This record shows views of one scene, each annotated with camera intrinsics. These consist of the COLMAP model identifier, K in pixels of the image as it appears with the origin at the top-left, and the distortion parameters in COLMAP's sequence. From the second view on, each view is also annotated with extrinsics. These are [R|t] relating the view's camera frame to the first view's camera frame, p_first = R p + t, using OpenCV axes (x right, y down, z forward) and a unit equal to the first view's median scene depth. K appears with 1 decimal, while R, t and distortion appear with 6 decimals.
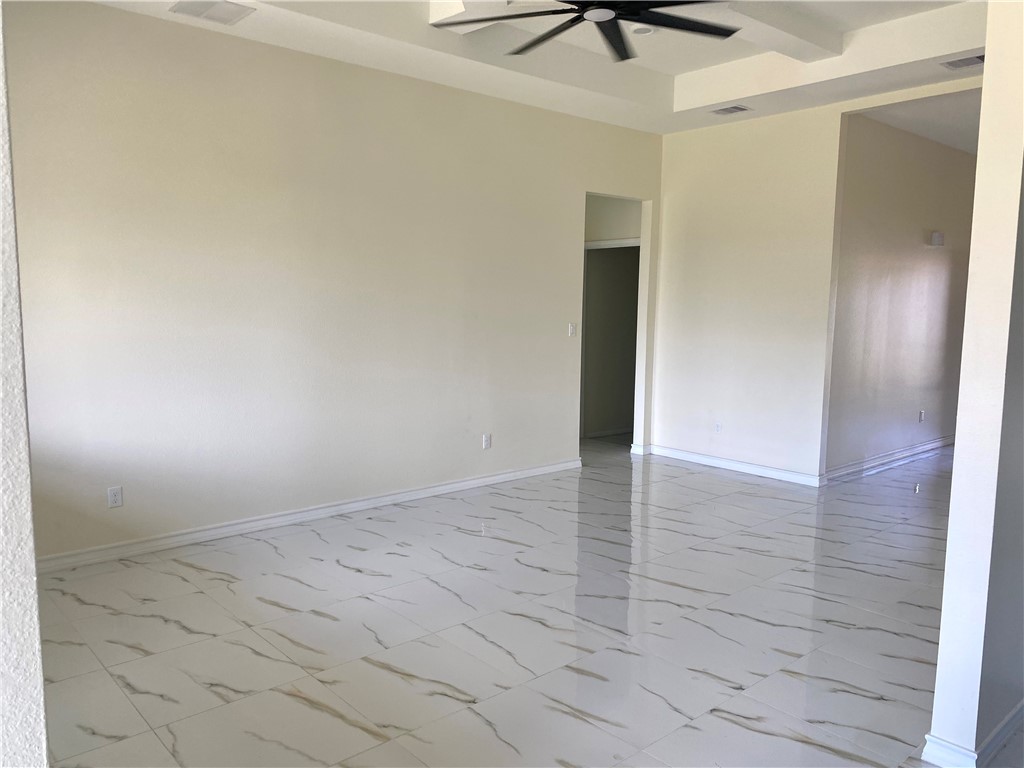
lens RADIAL K [[801.6, 0, 506.1], [0, 801.6, 392.3], [0, 0, 1]] dist [0.065832, -0.073342]
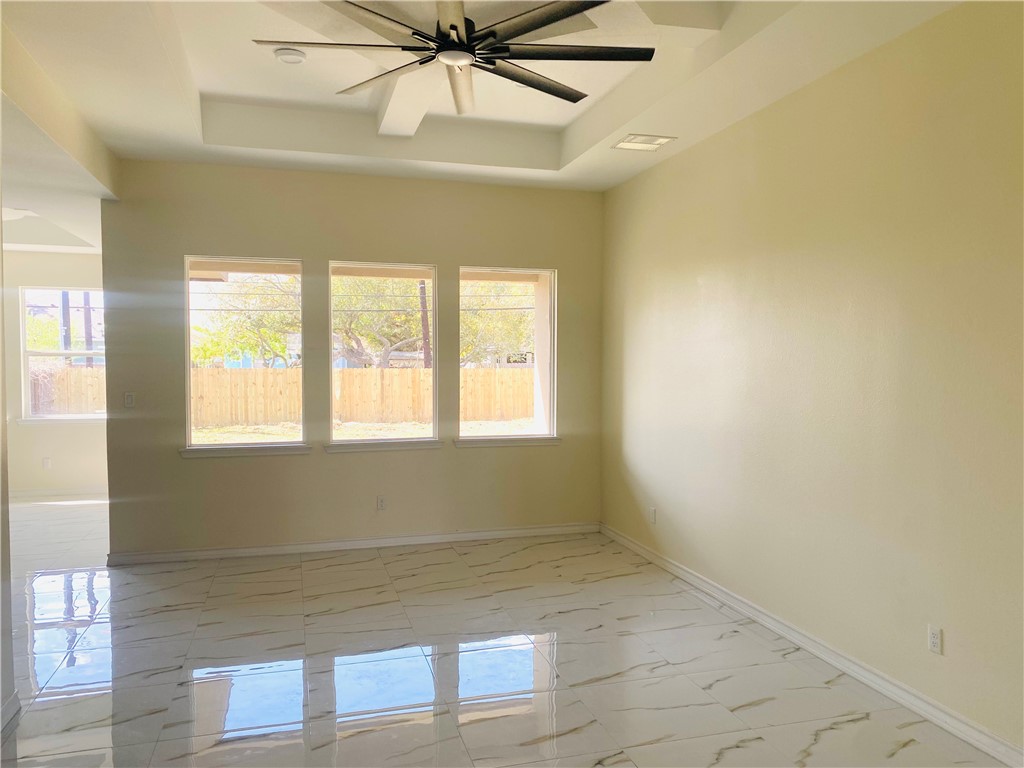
lens RADIAL K [[801.6, 0, 506.1], [0, 801.6, 392.3], [0, 0, 1]] dist [0.065832, -0.073342]
pose [[-0.448283, 0.026708, -0.893492, 0.912304], [-0.113031, 0.989837, 0.086298, -0.178553], [0.886717, 0.139678, -0.440708, 1.523468]]
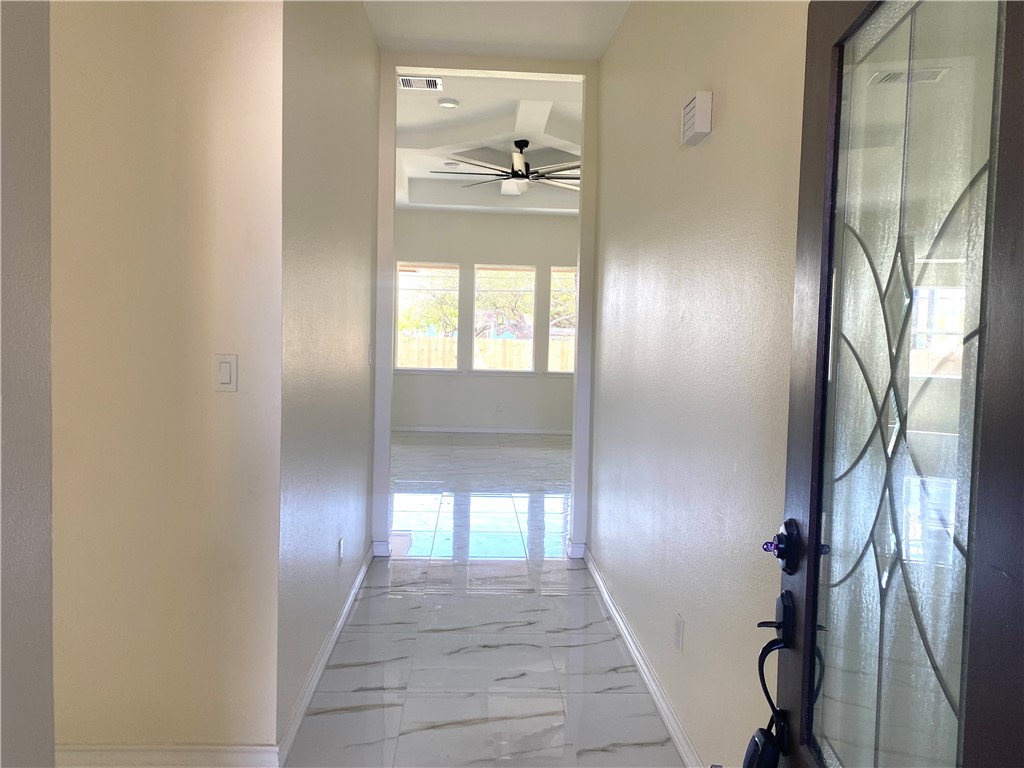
lens RADIAL K [[801.6, 0, 506.1], [0, 801.6, 392.3], [0, 0, 1]] dist [0.065832, -0.073342]
pose [[-0.632413, 0.026222, -0.774188, 1.601689], [-0.125559, 0.982741, 0.135851, -0.207295], [0.764388, 0.183120, -0.618206, 2.228497]]
